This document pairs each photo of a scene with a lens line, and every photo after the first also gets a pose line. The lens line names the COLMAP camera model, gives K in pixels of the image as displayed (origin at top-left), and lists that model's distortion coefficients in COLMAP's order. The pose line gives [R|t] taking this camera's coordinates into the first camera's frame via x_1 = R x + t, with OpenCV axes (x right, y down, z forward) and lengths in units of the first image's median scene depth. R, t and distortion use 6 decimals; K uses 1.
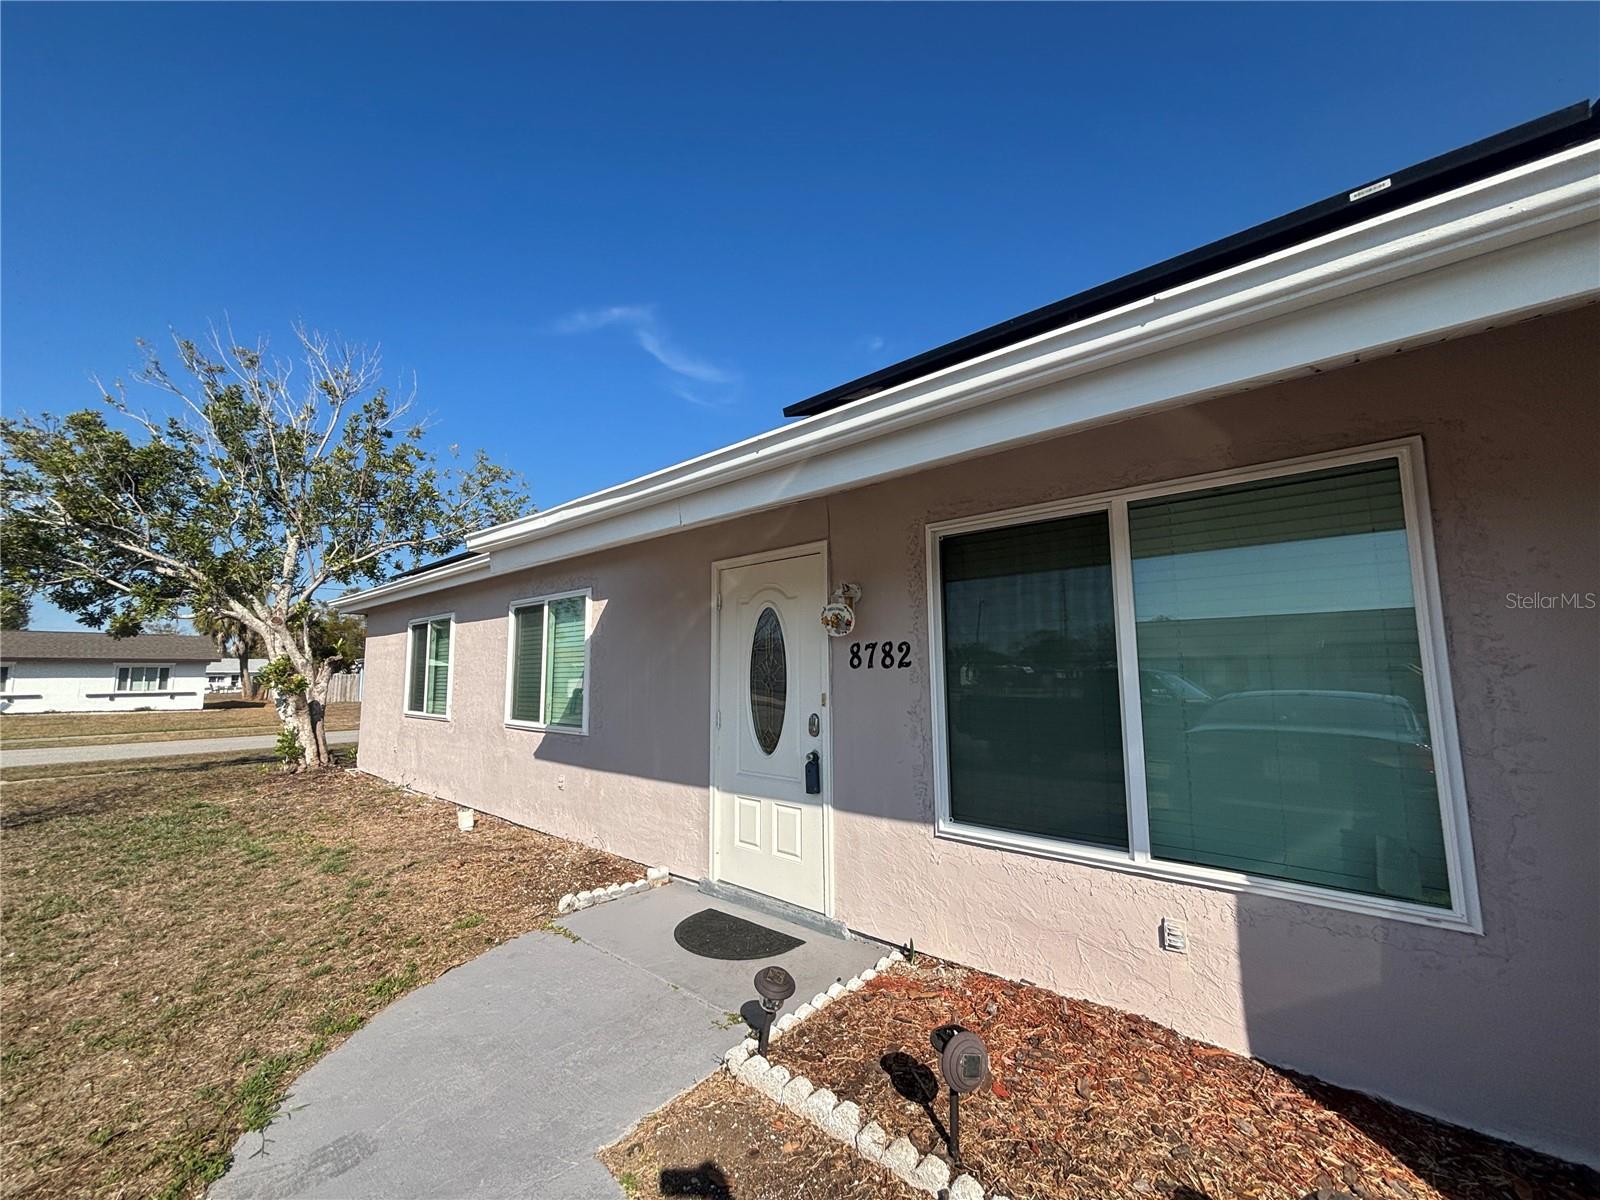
lens RADIAL K [[642.1, 0, 796.0], [0, 642.1, 597.4], [0, 0, 1]] dist [0.001468, -0.000382]
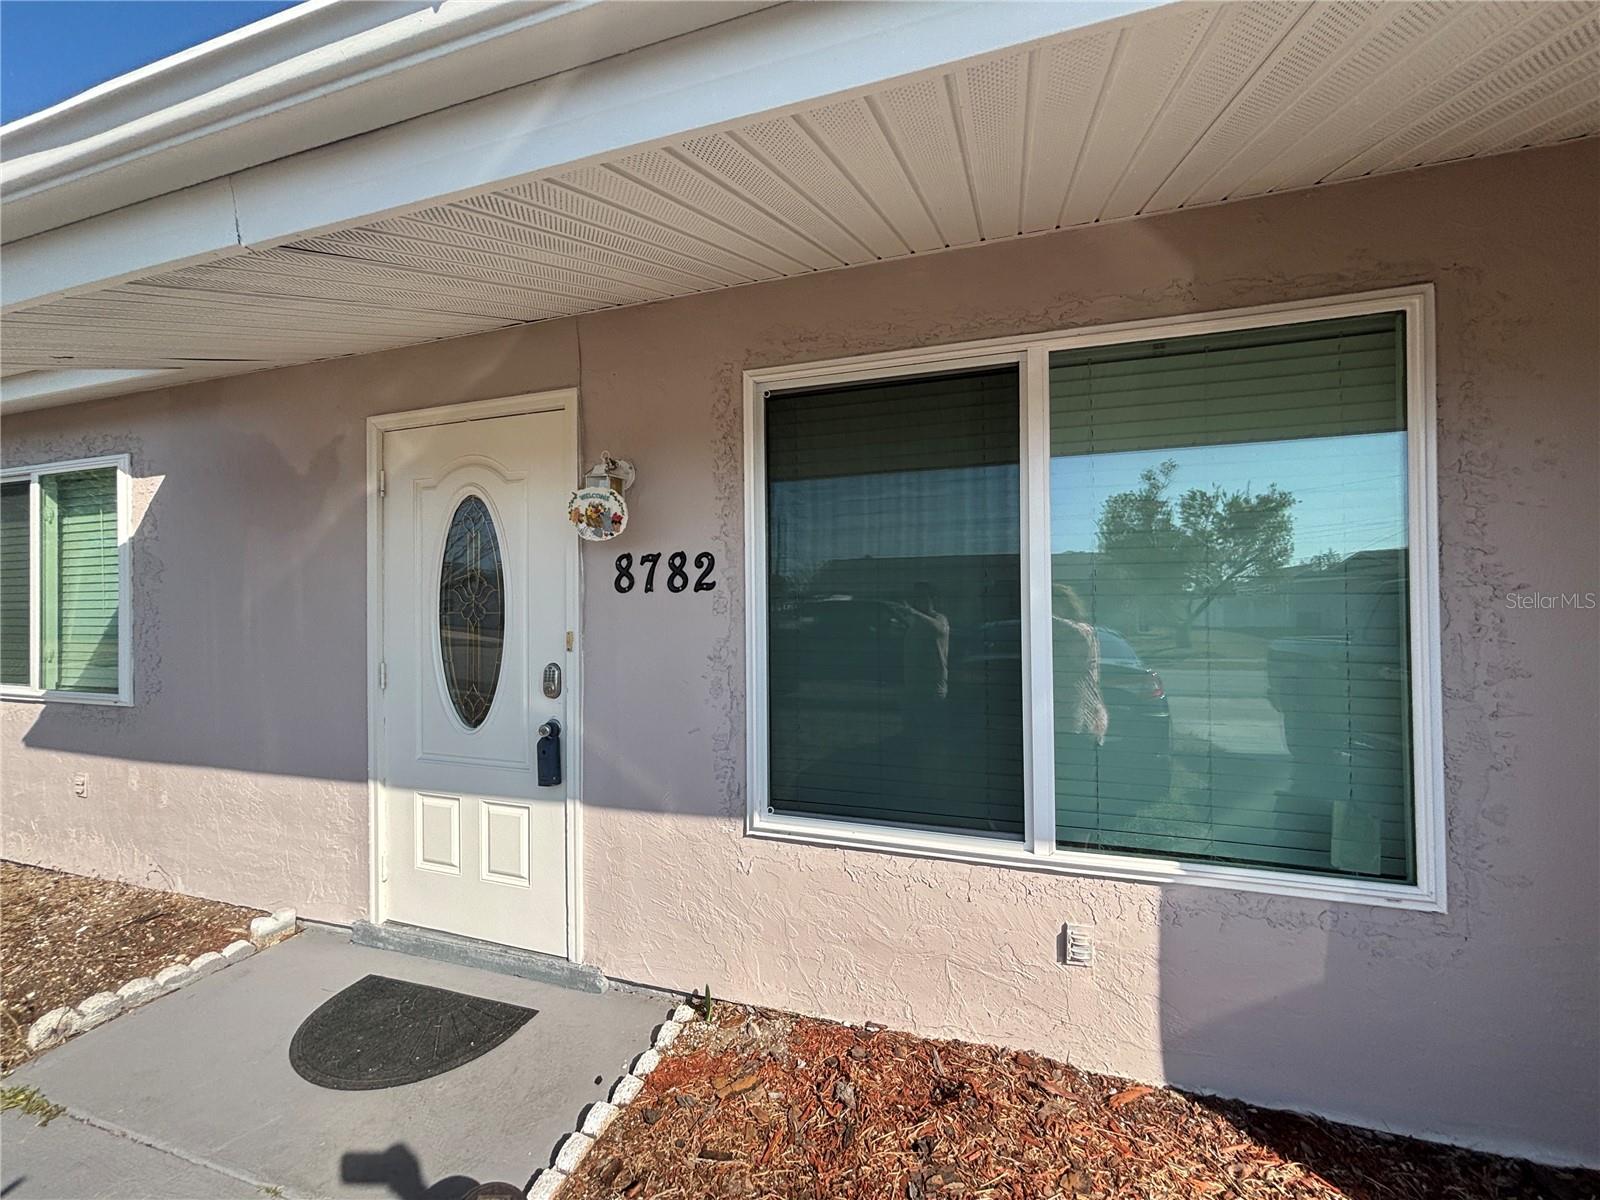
lens RADIAL K [[642.1, 0, 795.3], [0, 642.1, 603.3], [0, 0, 1]] dist [0.001468, -0.000382]
pose [[0.913182, 0.004716, 0.407525, -0.012135], [-0.048436, 0.994102, 0.097030, 0.045472], [-0.404664, -0.108345, 0.908024, 0.307745]]
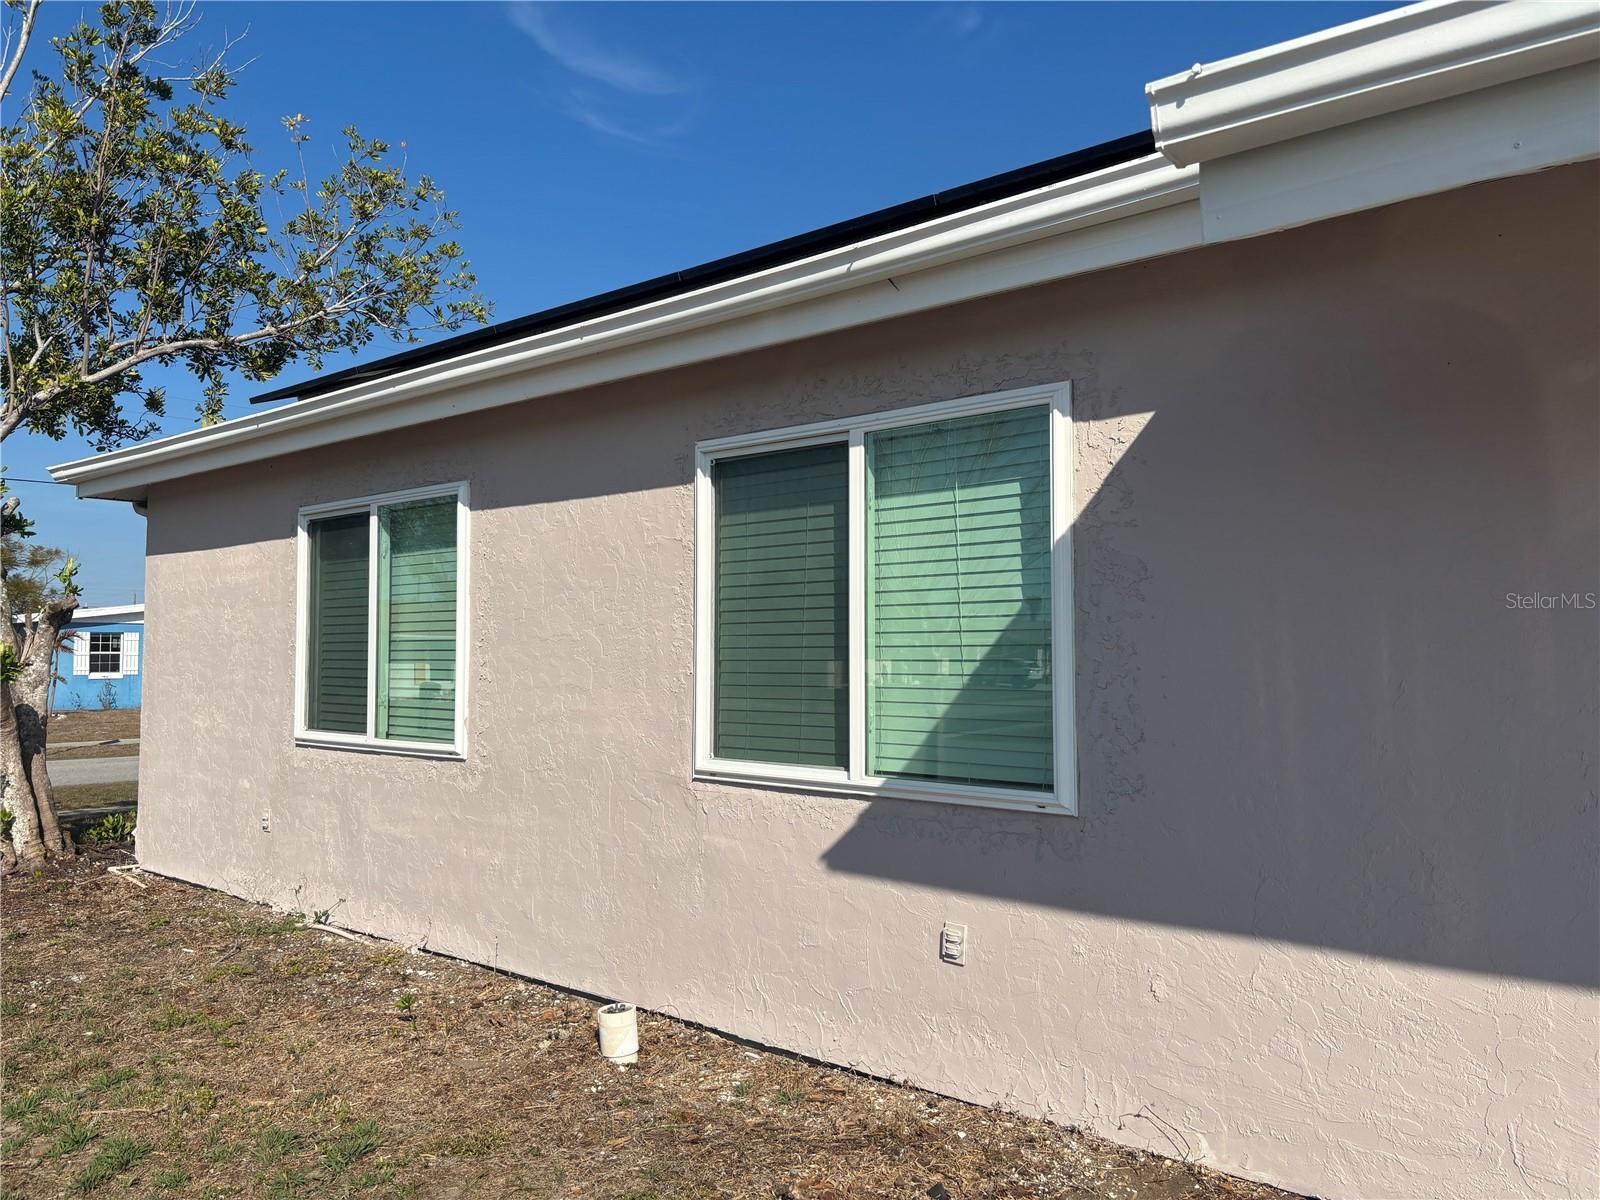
lens RADIAL K [[1213.5, 0, 795.6], [0, 1213.5, 591.8], [0, 0, 1]] dist [0.037535, -0.041112]
pose [[0.999695, 0.013114, 0.020949, -0.663289], [-0.014353, 0.998087, 0.060140, 0.081337], [-0.020120, -0.060422, 0.997970, 0.497825]]
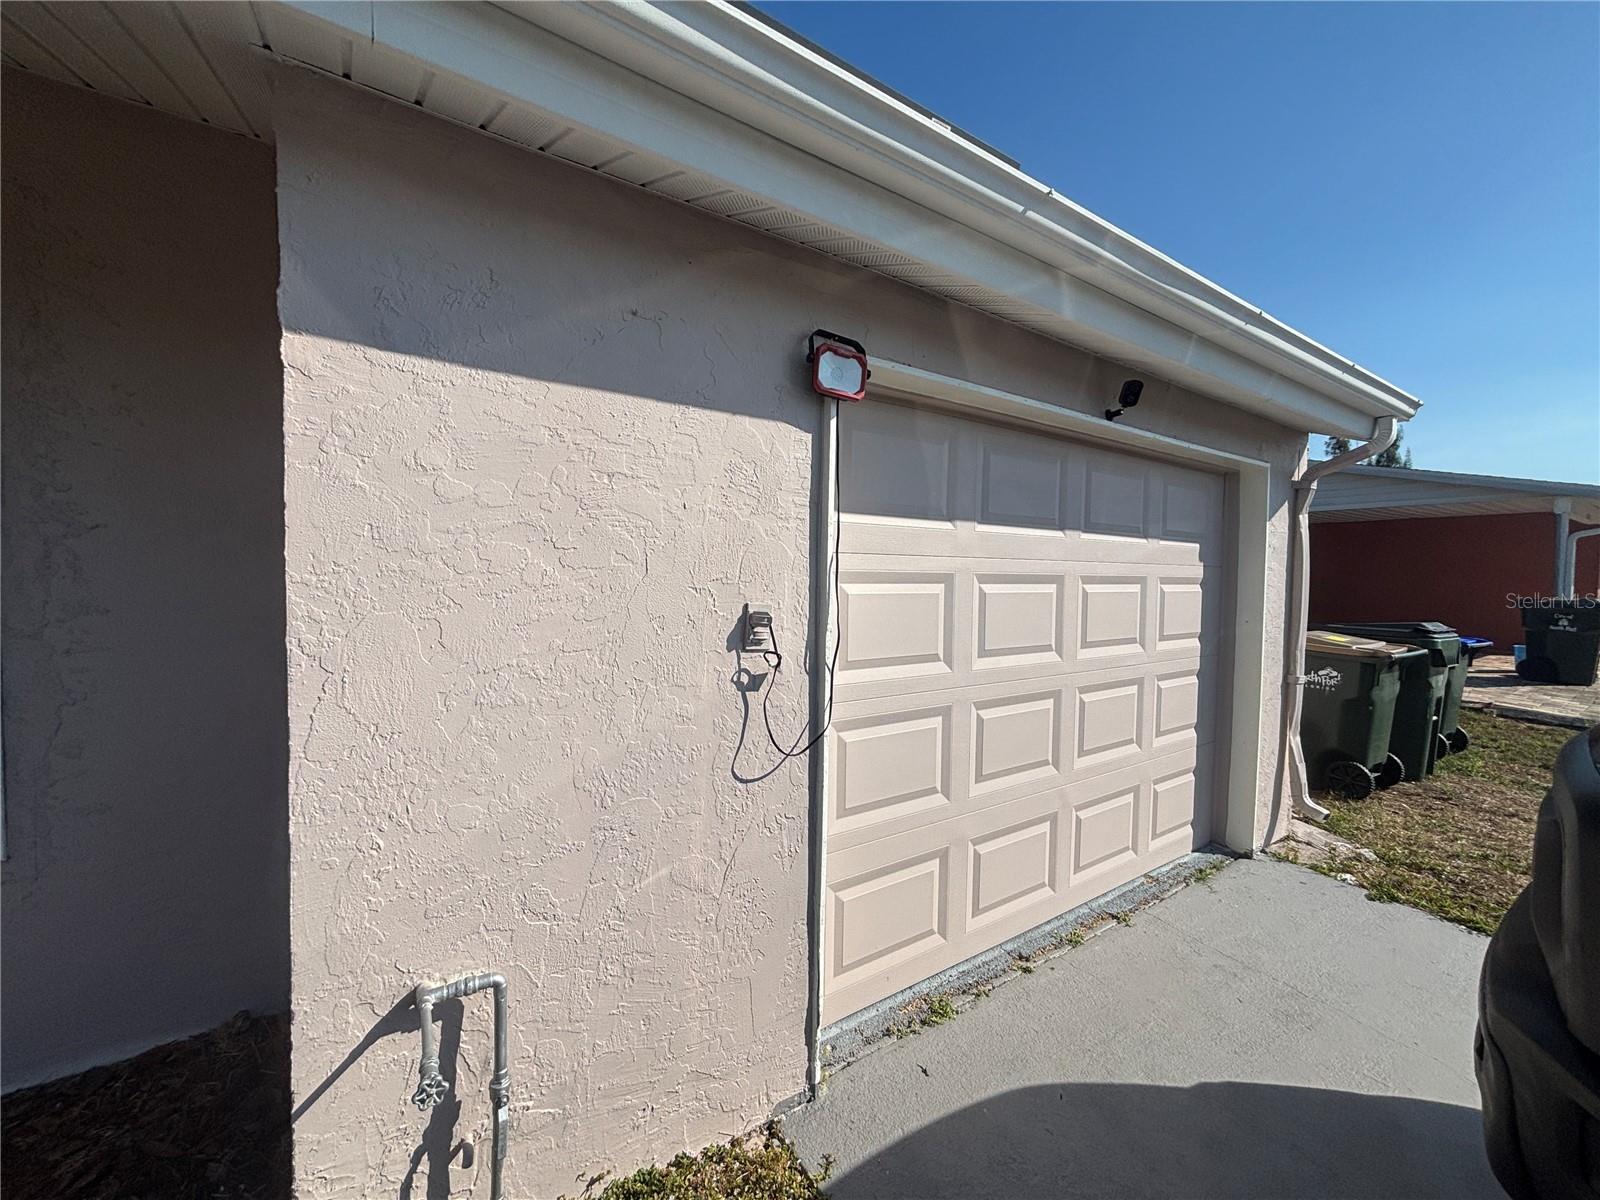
lens RADIAL K [[642.1, 0, 816.6], [0, 642.1, 599.1], [0, 0, 1]] dist [0.001468, -0.000382]
pose [[0.229779, -0.023294, 0.972964, 0.263104], [-0.132134, 0.989710, 0.054900, 0.016333], [-0.964231, -0.141176, 0.224337, -0.044784]]
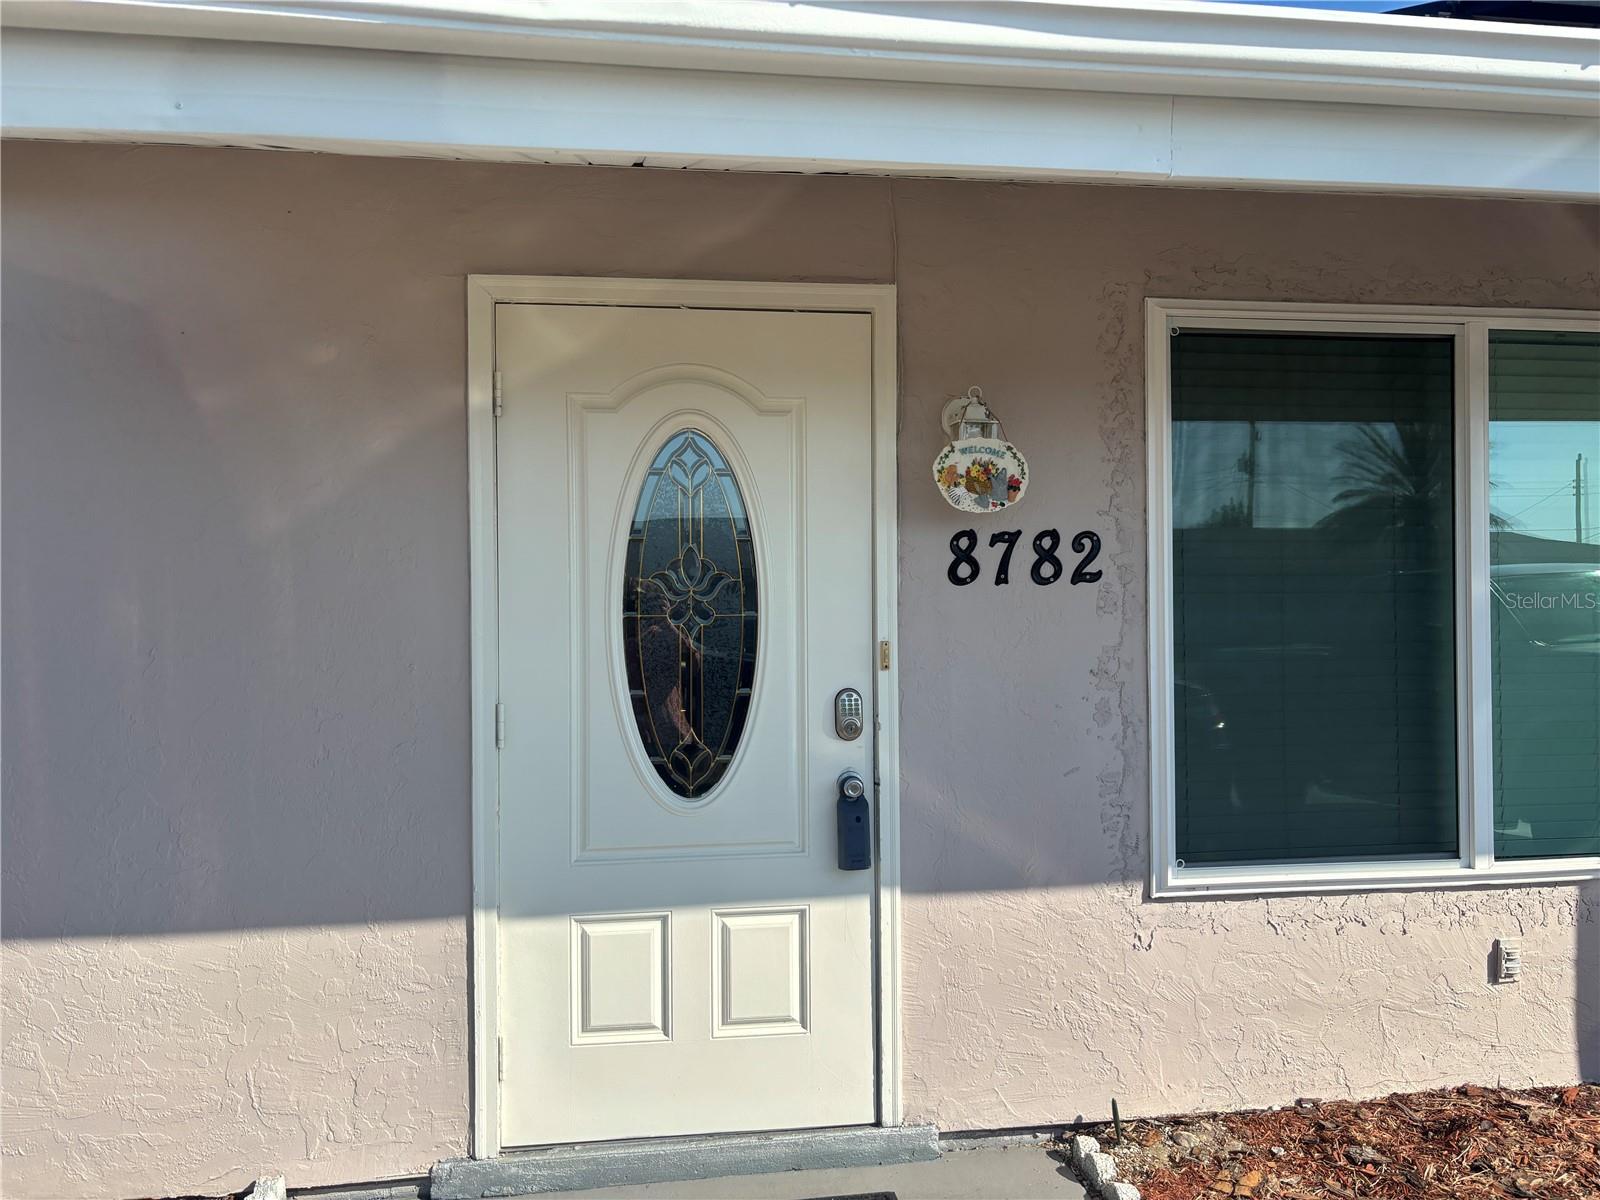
lens RADIAL K [[1213.5, 0, 808.1], [0, 1213.5, 609.0], [0, 0, 1]] dist [0.037535, -0.041112]
pose [[0.635921, 0.000028, 0.771754, -0.588183], [-0.085827, 0.993799, 0.070685, 0.069113], [-0.766967, -0.111188, 0.631980, 0.485240]]
